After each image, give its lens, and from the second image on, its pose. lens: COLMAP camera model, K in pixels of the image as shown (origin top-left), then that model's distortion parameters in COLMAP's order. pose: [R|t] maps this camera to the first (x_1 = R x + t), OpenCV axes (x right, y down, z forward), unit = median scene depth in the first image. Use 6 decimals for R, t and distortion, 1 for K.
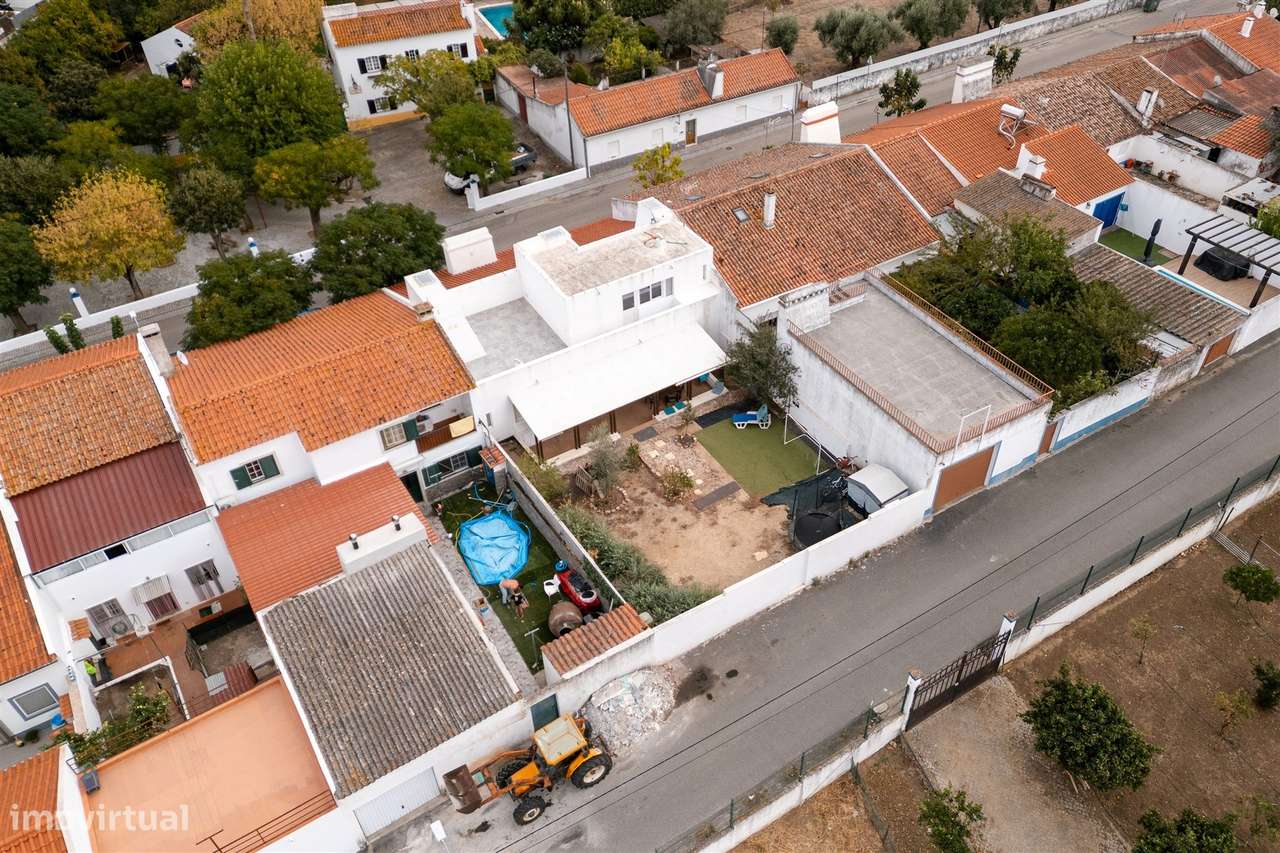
lens RADIAL K [[1028.0, 0, 640.0], [0, 1028.0, 426.5], [0, 0, 1]] dist [-0.000216, -0.000040]
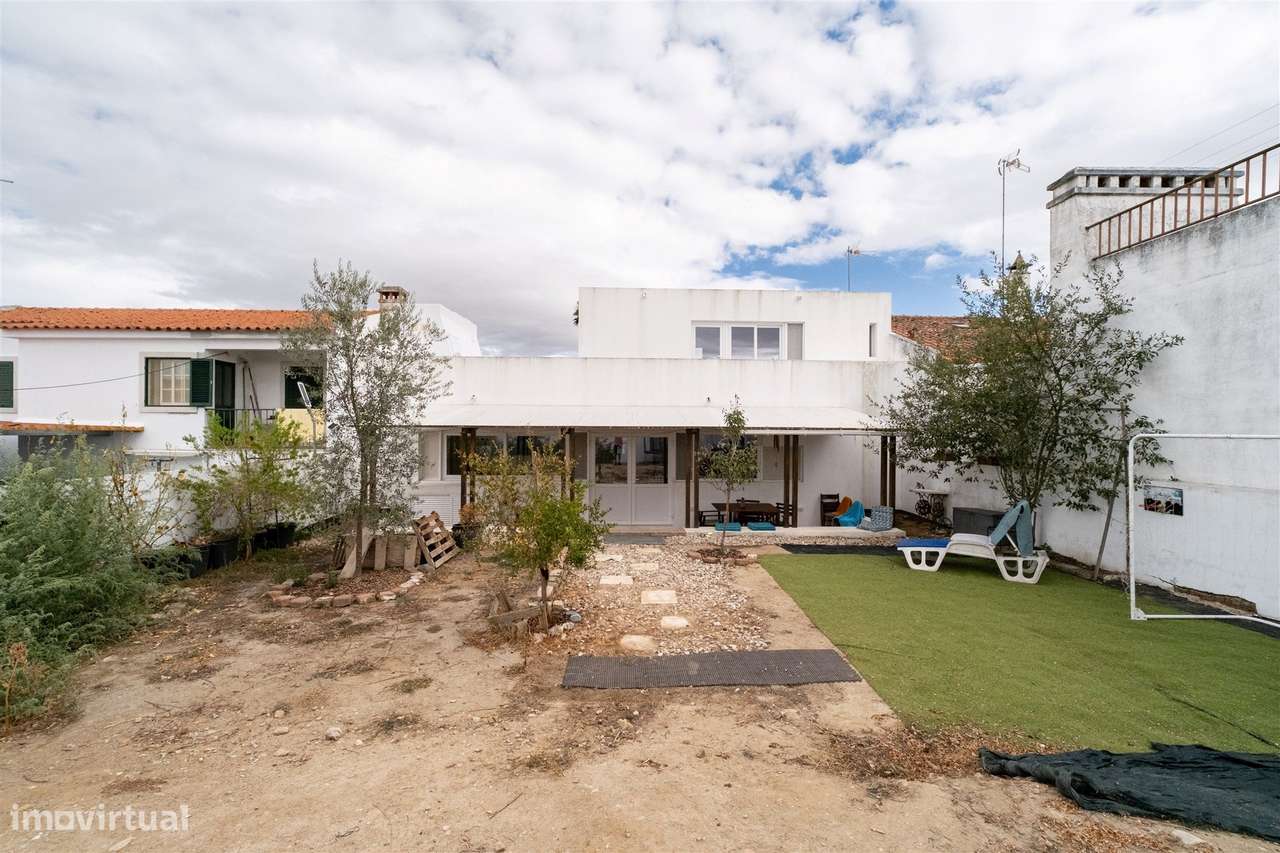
lens RADIAL K [[543.4, 0, 640.0], [0, 543.4, 426.5], [0, 0, 1]] dist [-0.022303, 0.012312]
pose [[0.862048, 0.040541, -0.505203, 0.110307], [-0.374551, 0.722493, -0.581133, 0.095222], [0.341446, 0.690189, 0.638008, 0.896556]]
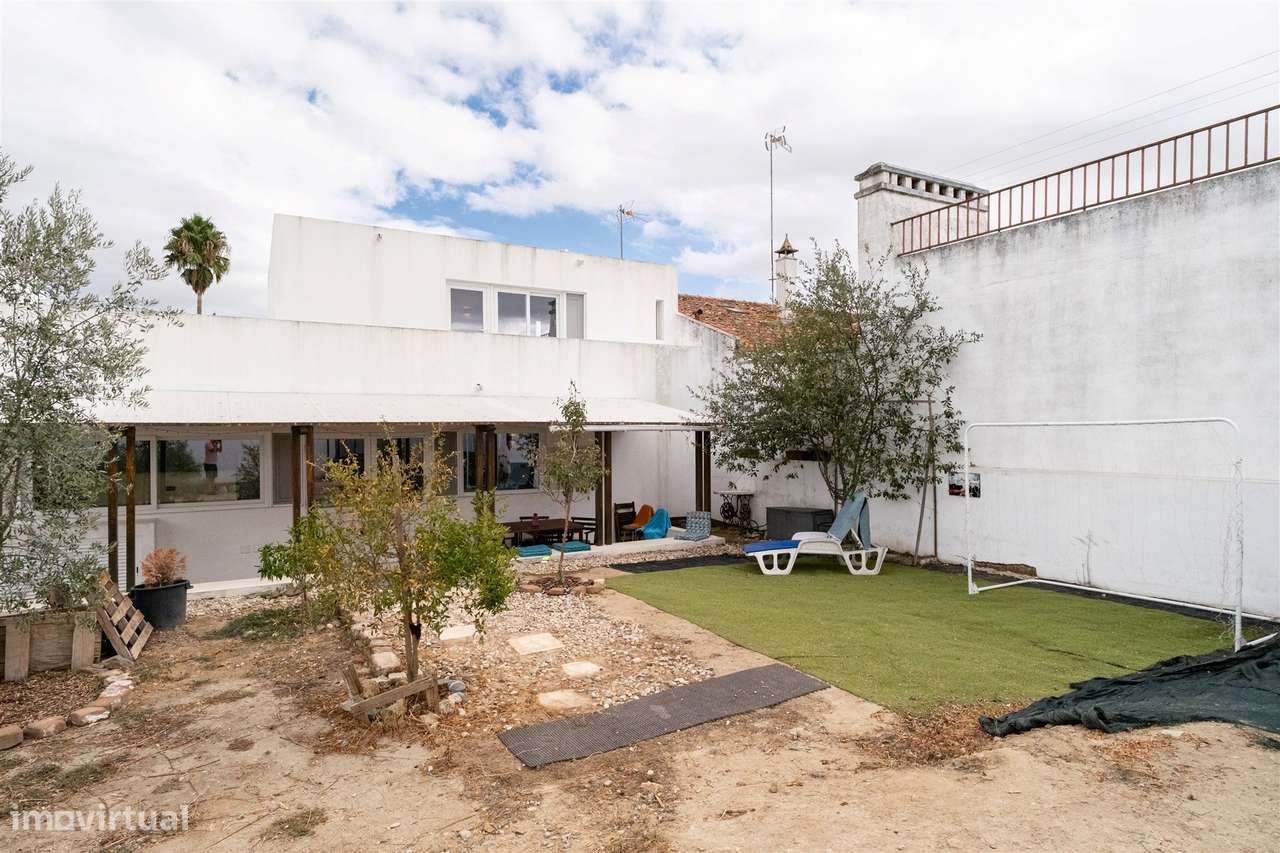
lens RADIAL K [[720.8, 0, 640.0], [0, 720.8, 426.5], [0, 0, 1]] dist [0.000285, -0.002510]
pose [[0.999068, 0.031017, -0.030017, 0.070717], [-0.043159, 0.727625, -0.684616, 0.108842], [0.000607, 0.685274, 0.728286, 0.885085]]
